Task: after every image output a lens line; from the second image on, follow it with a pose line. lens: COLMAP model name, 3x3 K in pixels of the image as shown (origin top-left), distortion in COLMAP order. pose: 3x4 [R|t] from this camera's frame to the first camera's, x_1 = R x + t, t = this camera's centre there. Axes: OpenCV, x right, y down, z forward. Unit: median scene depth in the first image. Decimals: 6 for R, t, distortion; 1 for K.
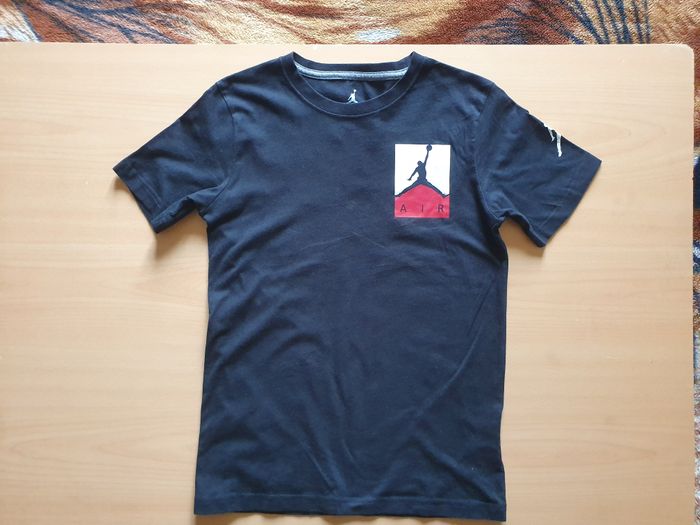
lens RADIAL K [[535.1, 0, 355.0], [0, 535.1, 265.6], [0, 0, 1]] dist [-0.009835, -0.002520]
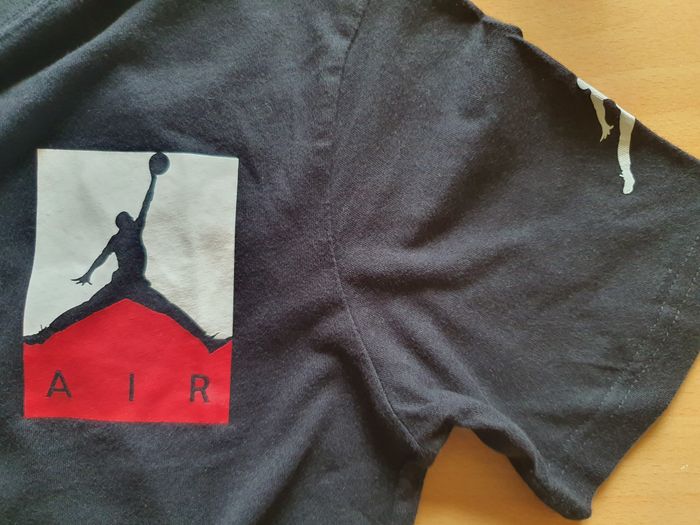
lens RADIAL K [[535.1, 0, 343.8], [0, 535.1, 259.7], [0, 0, 1]] dist [-0.009835, -0.002520]
pose [[0.999961, -0.000401, 0.008864, 0.230507], [0.000778, 0.999095, -0.042532, -0.159480], [-0.008839, 0.042537, 0.999056, 0.728113]]
